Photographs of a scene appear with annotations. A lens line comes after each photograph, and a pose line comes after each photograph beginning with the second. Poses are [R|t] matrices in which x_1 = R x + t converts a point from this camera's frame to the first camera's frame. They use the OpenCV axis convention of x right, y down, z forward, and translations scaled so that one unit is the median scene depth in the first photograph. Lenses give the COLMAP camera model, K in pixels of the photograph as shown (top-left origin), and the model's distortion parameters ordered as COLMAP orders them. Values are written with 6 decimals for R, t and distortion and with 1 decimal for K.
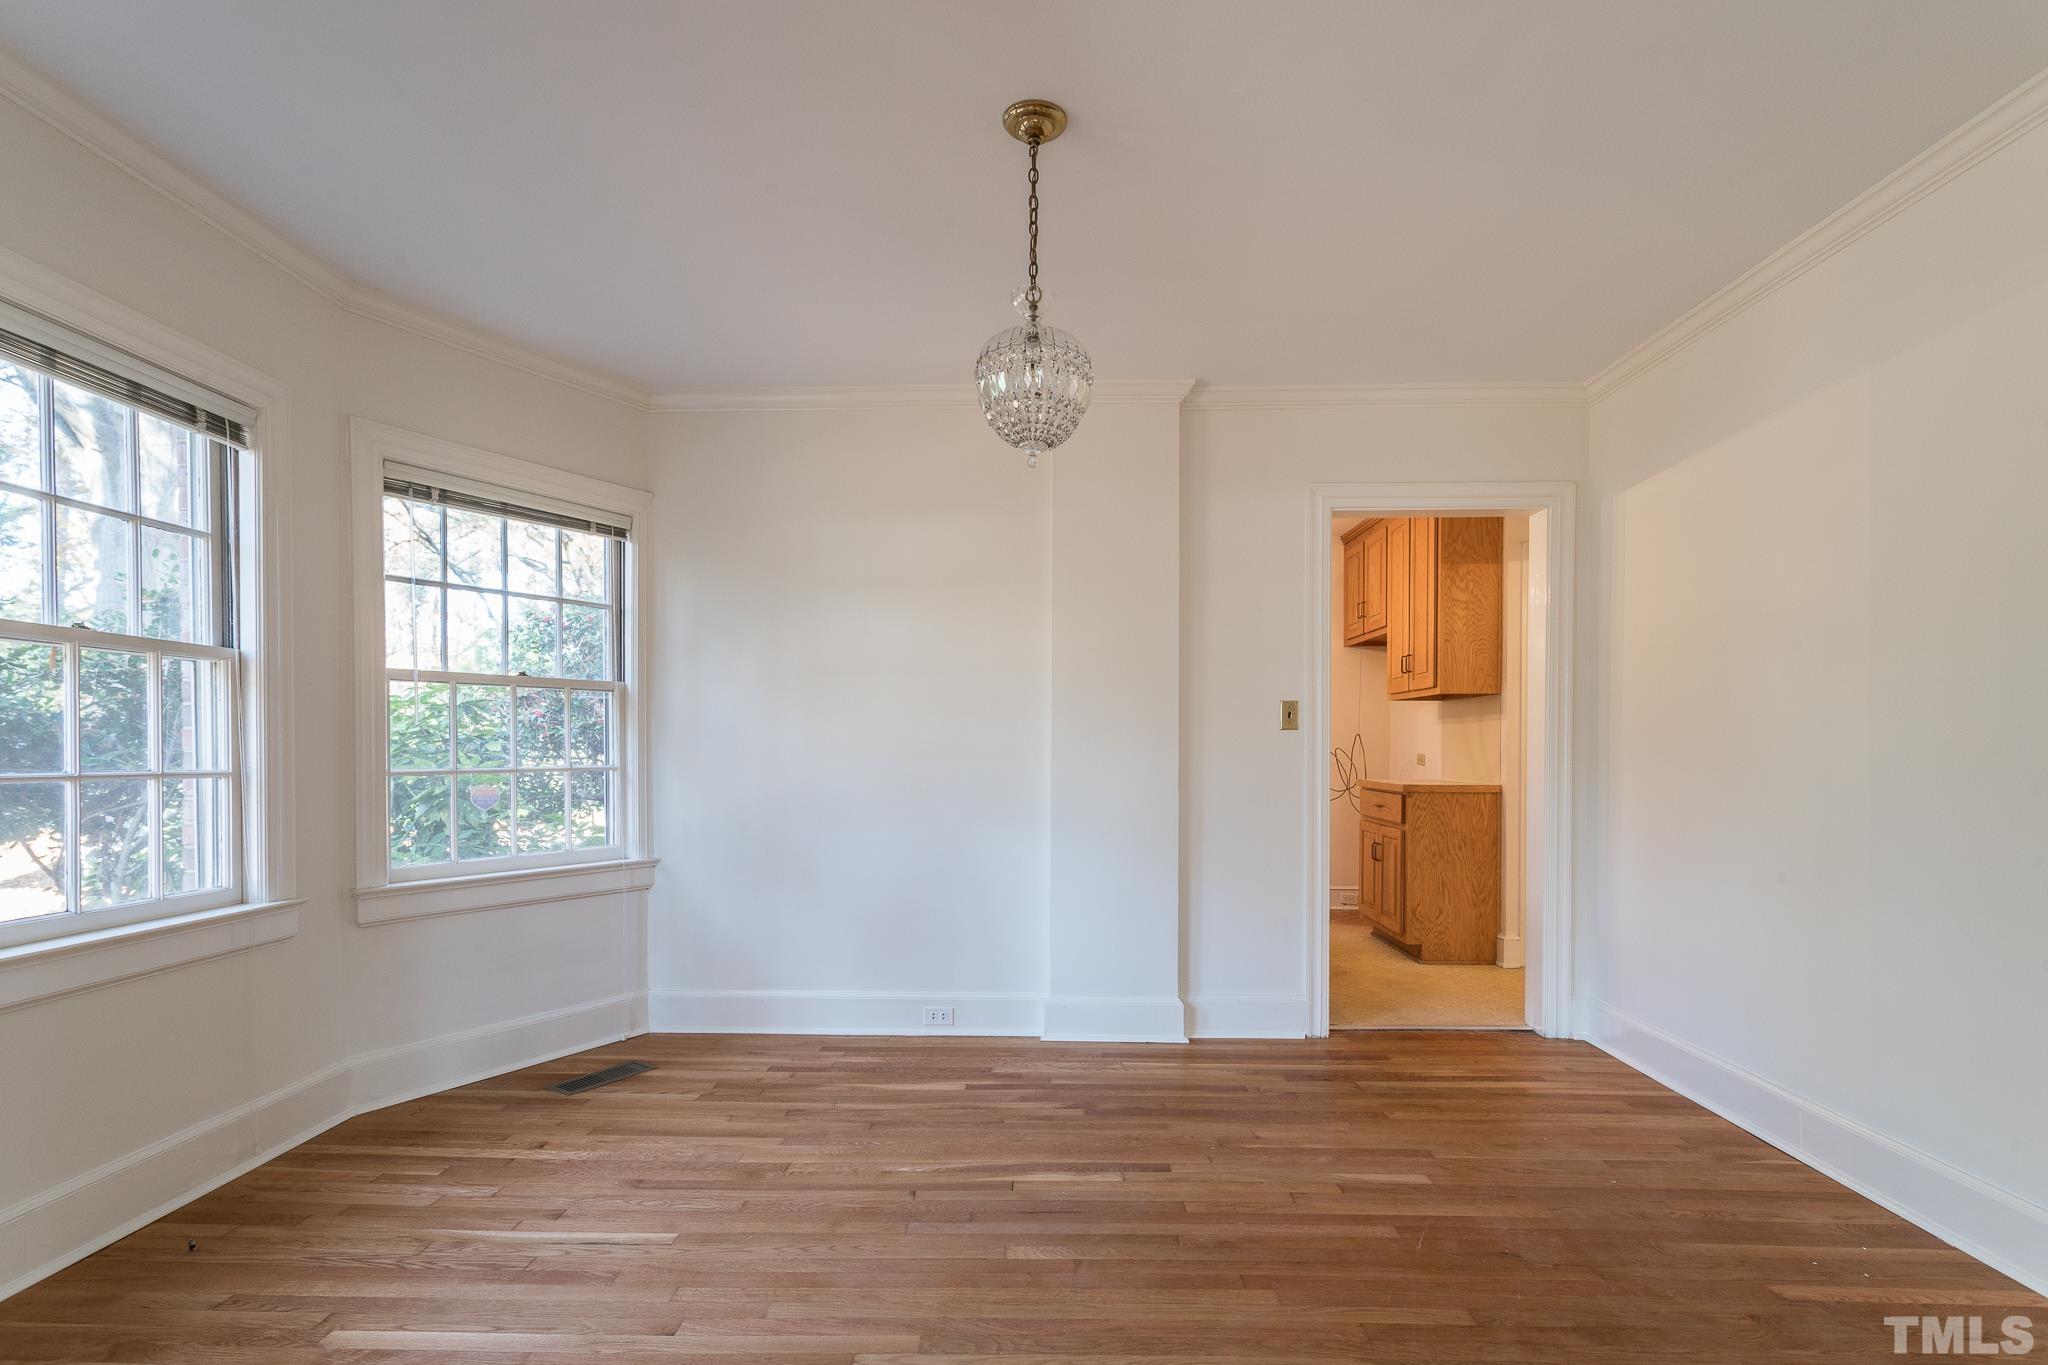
lens RADIAL K [[1005.9, 0, 1087.3], [0, 1005.9, 763.9], [0, 0, 1]] dist [-0.003900, 0.003847]
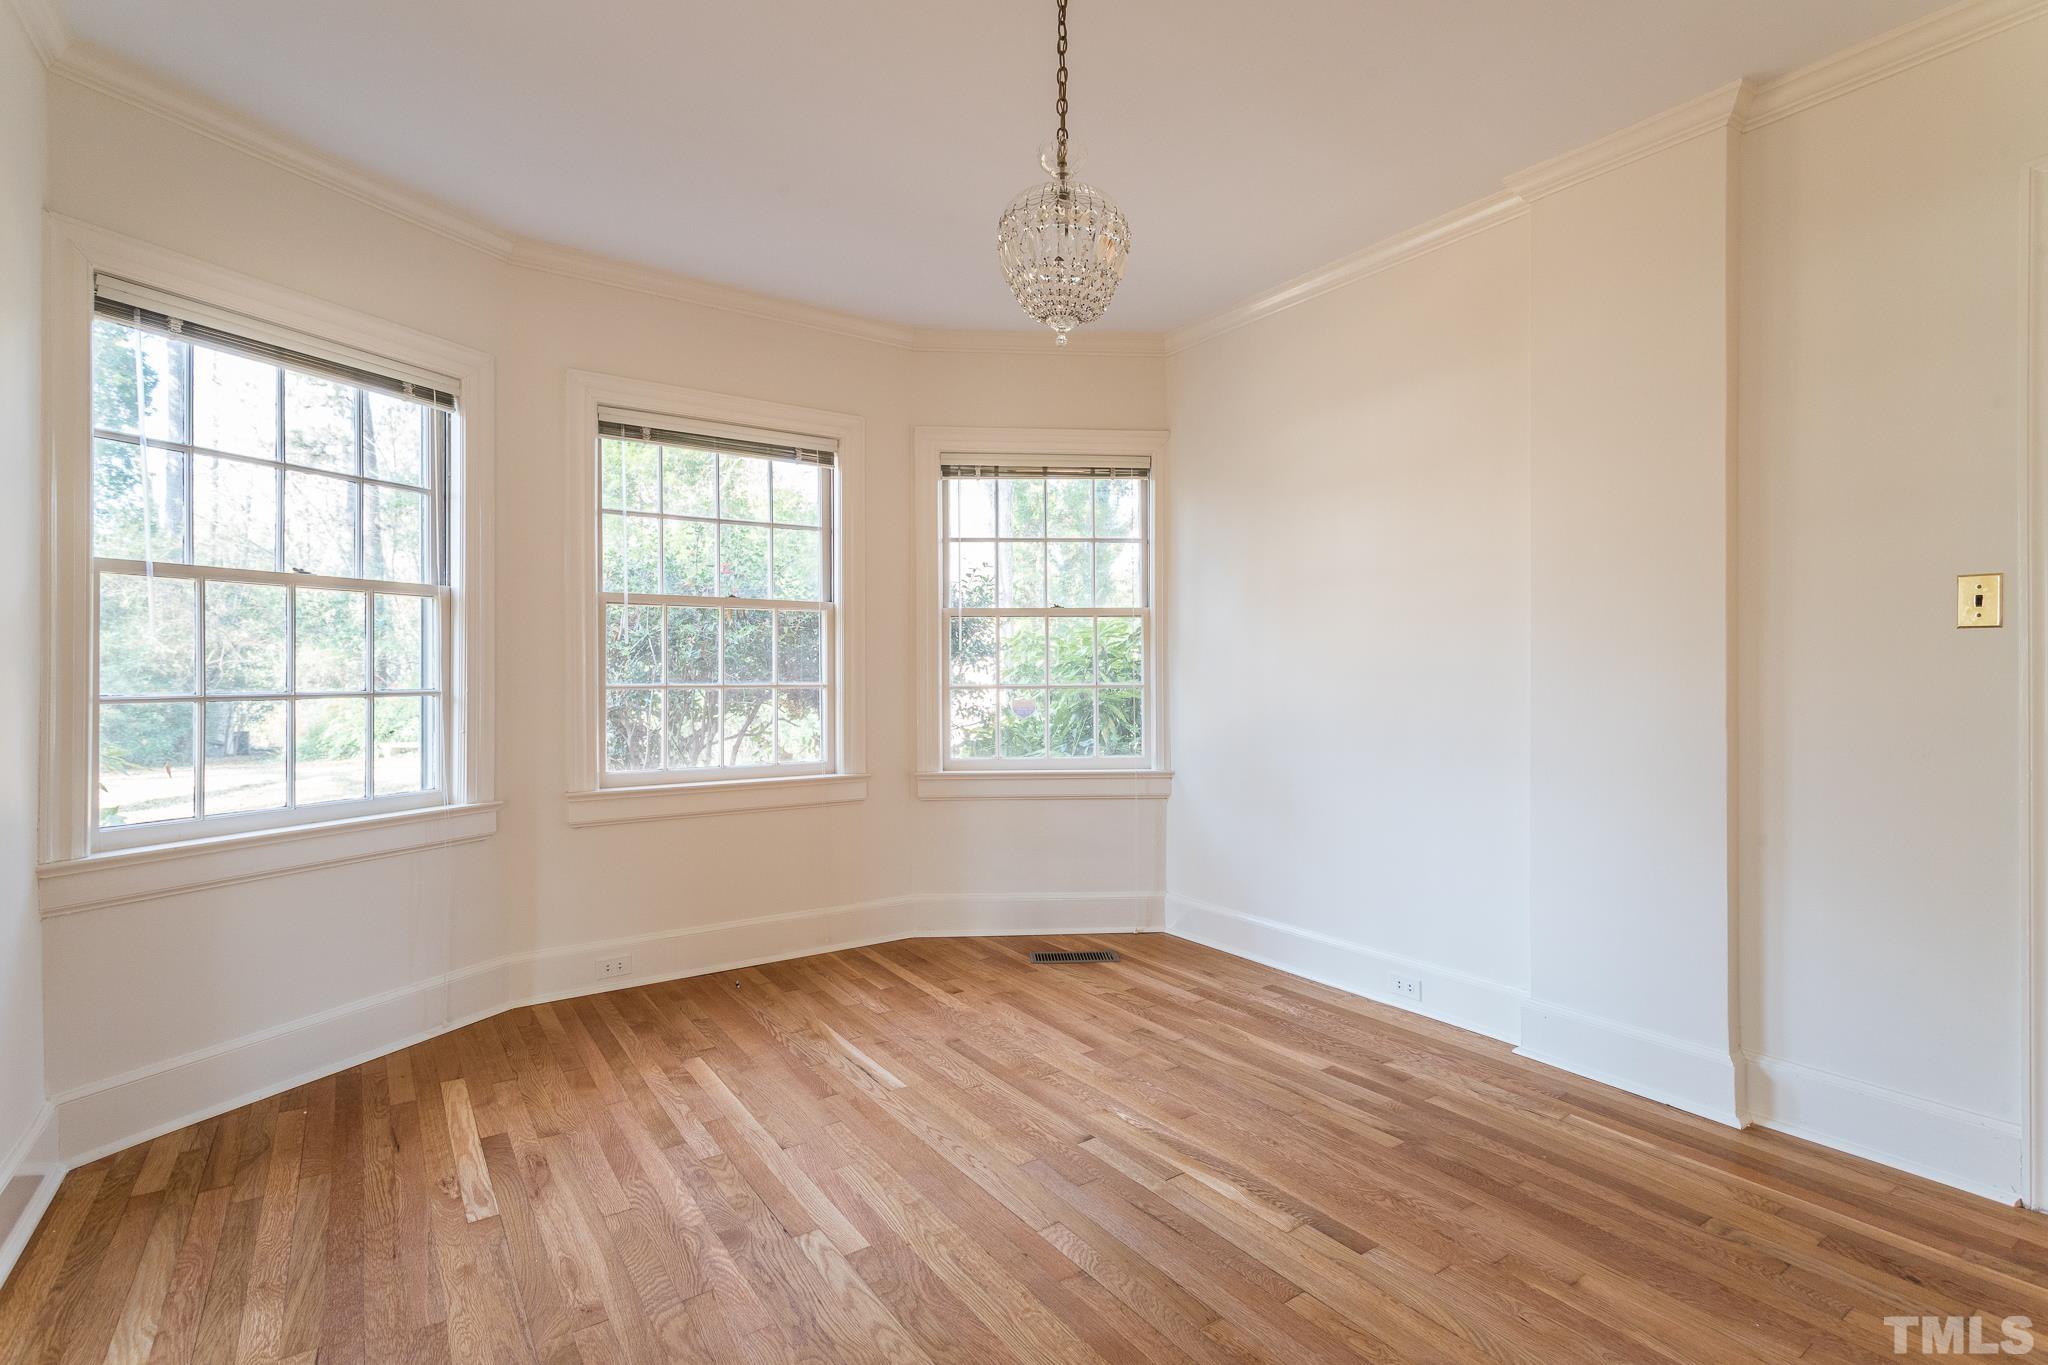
lens RADIAL K [[1005.9, 0, 1026.2], [0, 1005.9, 679.1], [0, 0, 1]] dist [-0.003900, 0.003847]
pose [[0.560499, 0.004556, -0.828143, 0.389086], [-0.008781, 0.999961, -0.000442, -0.001927], [0.828109, 0.007519, 0.560517, 0.284224]]
